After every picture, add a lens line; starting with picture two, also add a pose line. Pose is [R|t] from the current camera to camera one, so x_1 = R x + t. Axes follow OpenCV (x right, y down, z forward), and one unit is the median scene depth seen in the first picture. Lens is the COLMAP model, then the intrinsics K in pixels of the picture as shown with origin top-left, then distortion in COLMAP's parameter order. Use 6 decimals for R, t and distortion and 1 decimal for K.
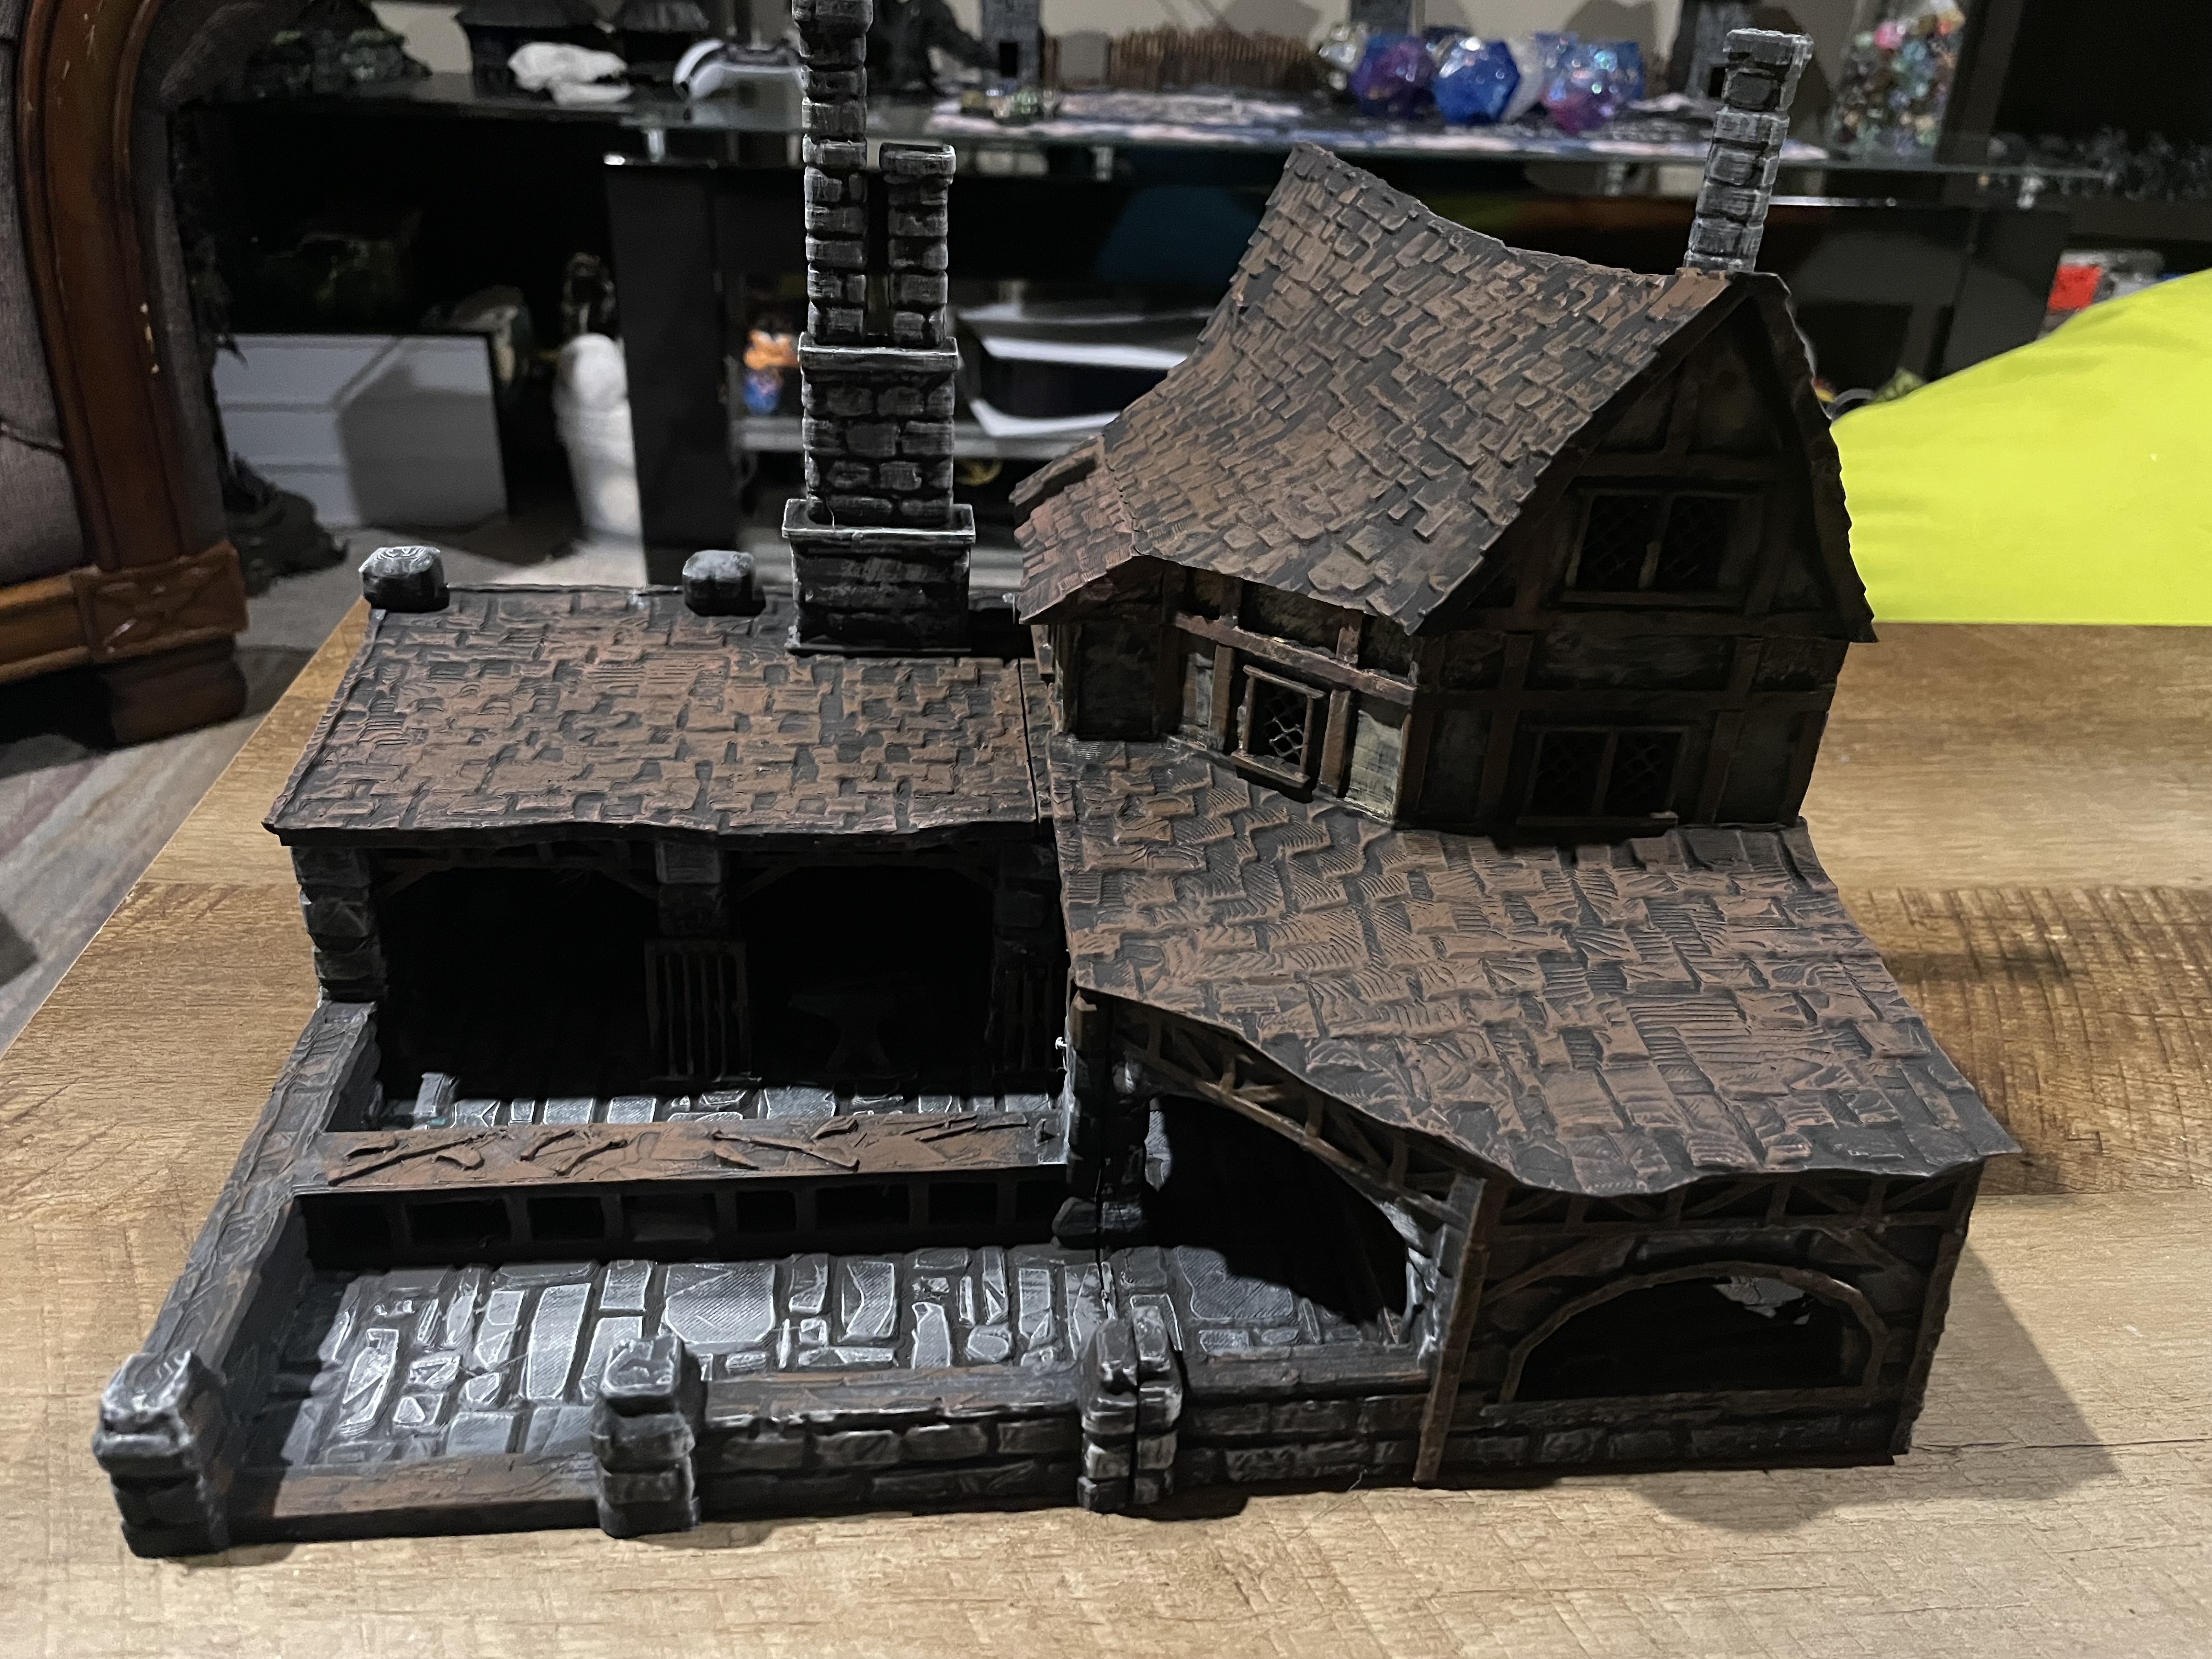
lens RADIAL K [[1744.2, 0, 1086.6], [0, 1744.2, 837.5], [0, 0, 1]] dist [0.051302, -0.079492]
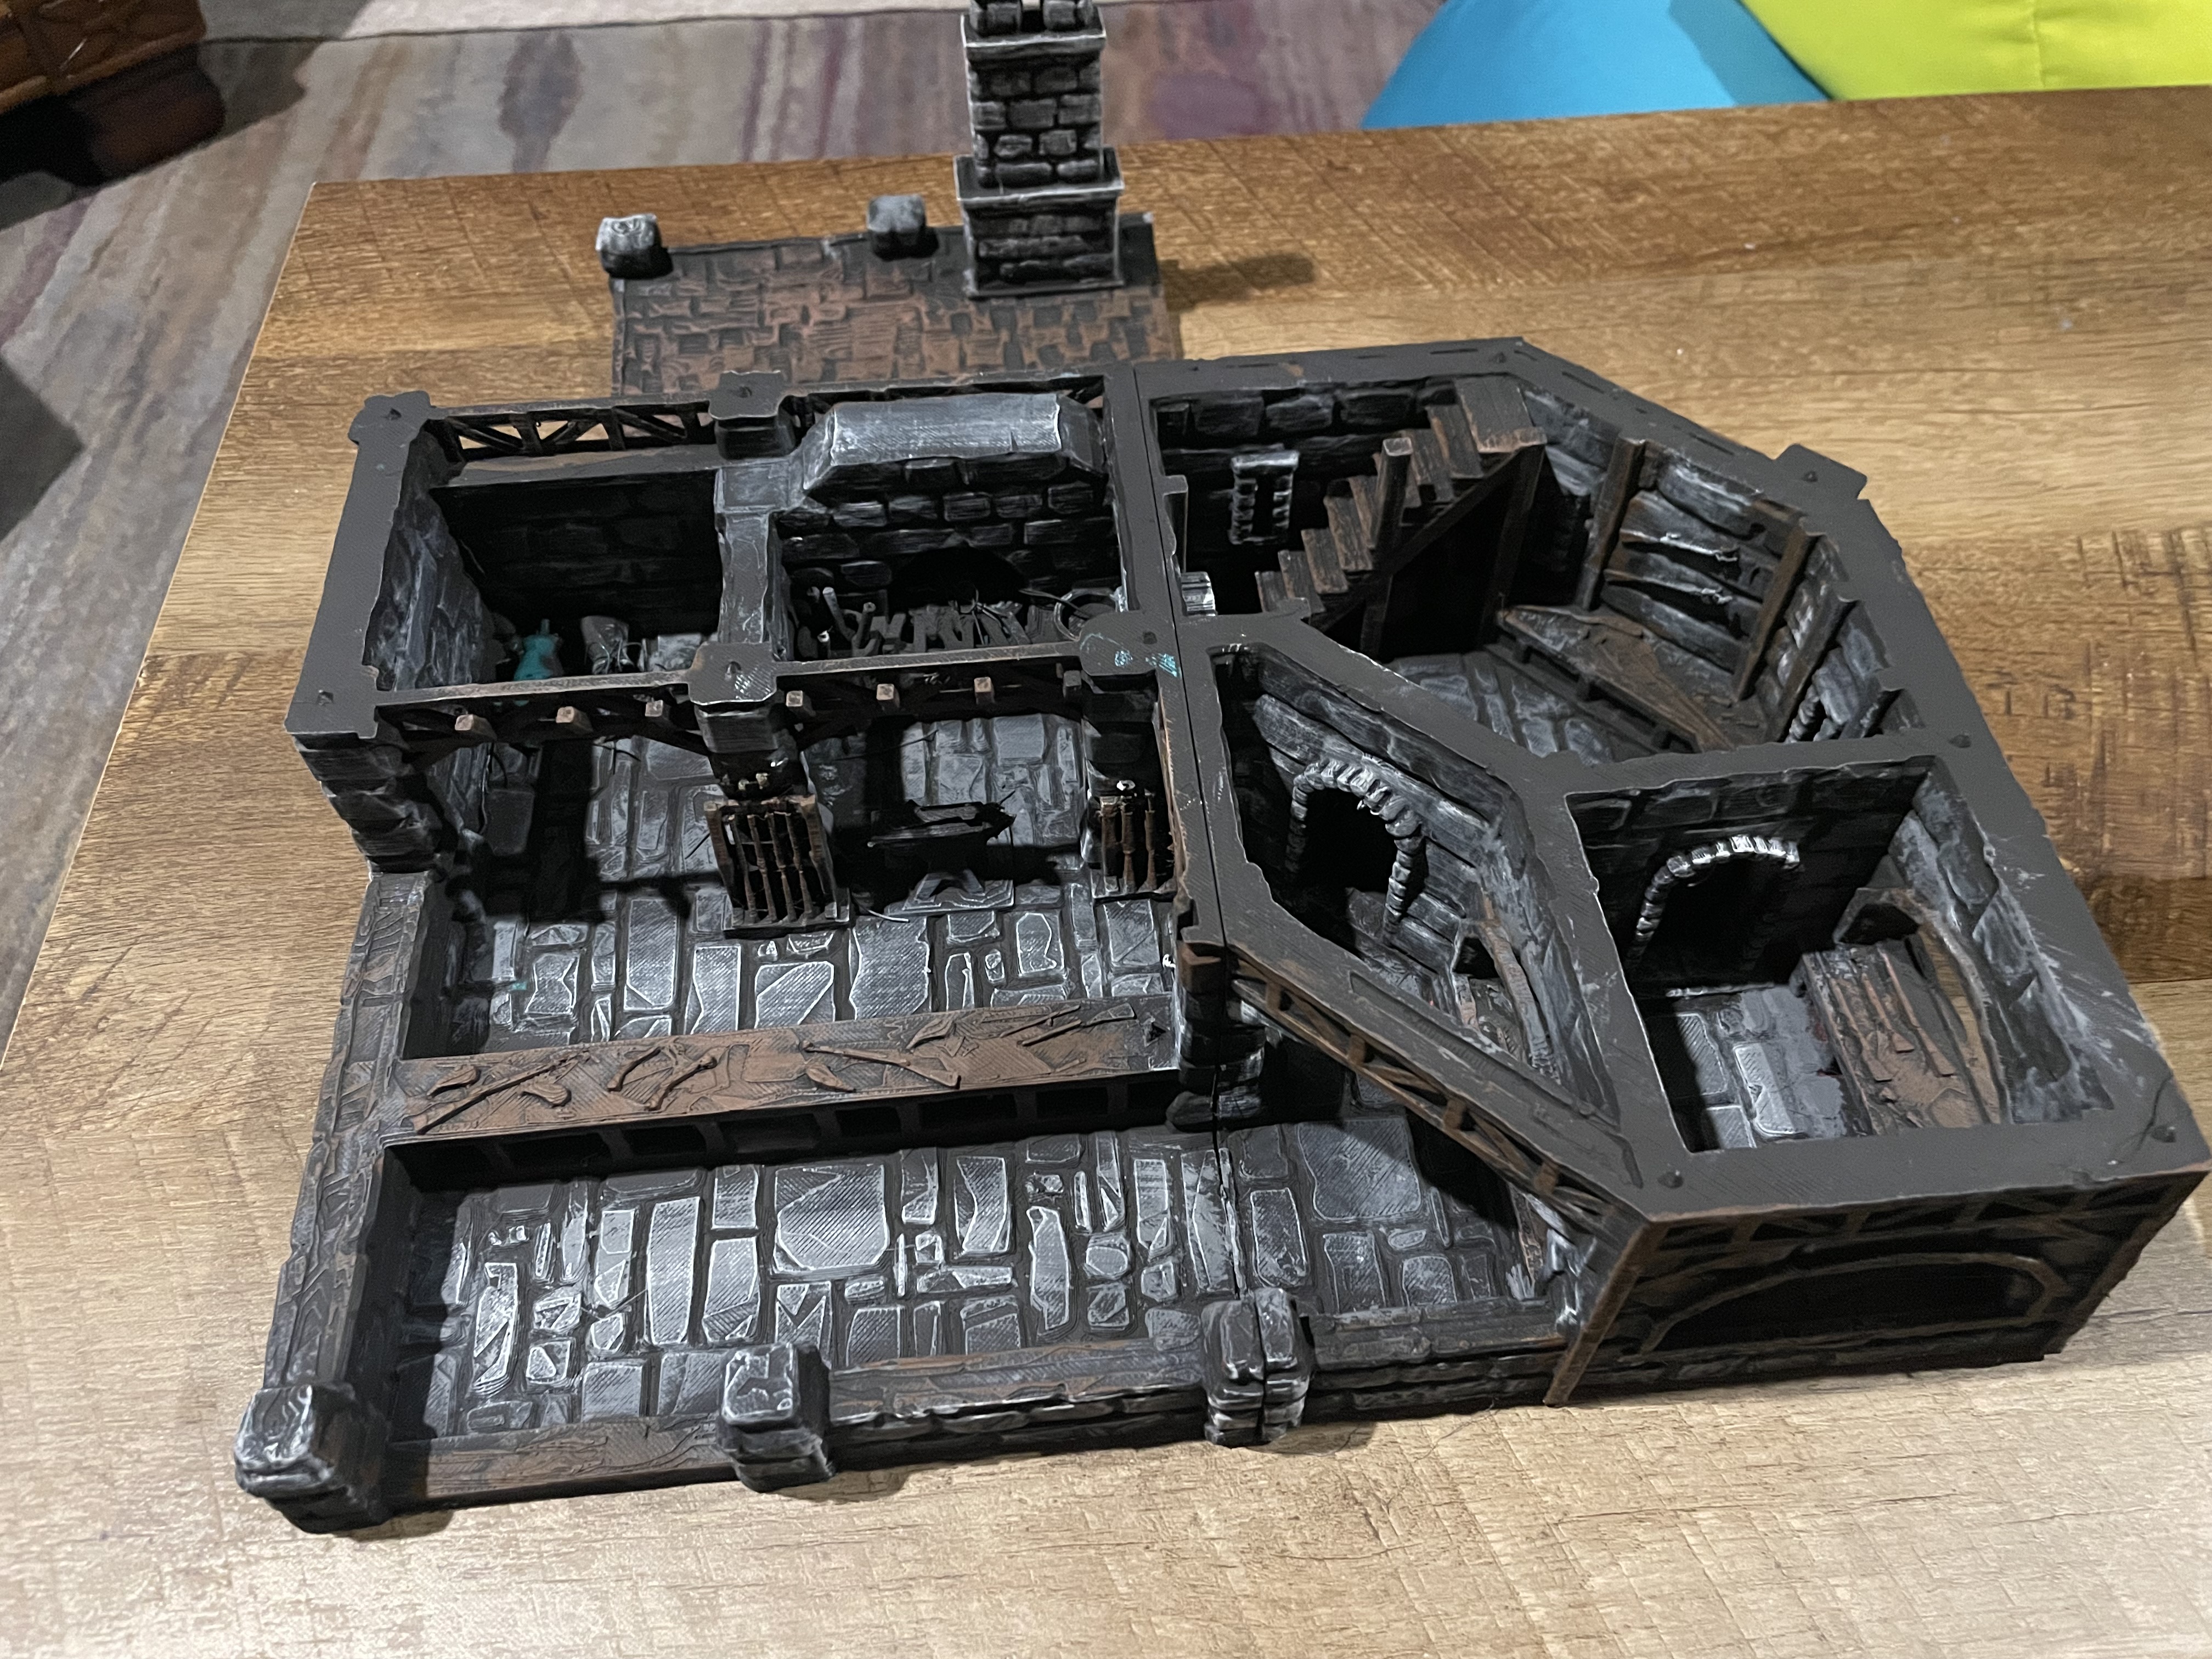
lens RADIAL K [[1744.2, 0, 1094.0], [0, 1744.2, 834.9], [0, 0, 1]] dist [0.051302, -0.079492]
pose [[0.997886, -0.038255, -0.052538, -0.003052], [0.055724, 0.919649, 0.388768, -0.303518], [0.033444, -0.390873, 0.919837, 0.186375]]
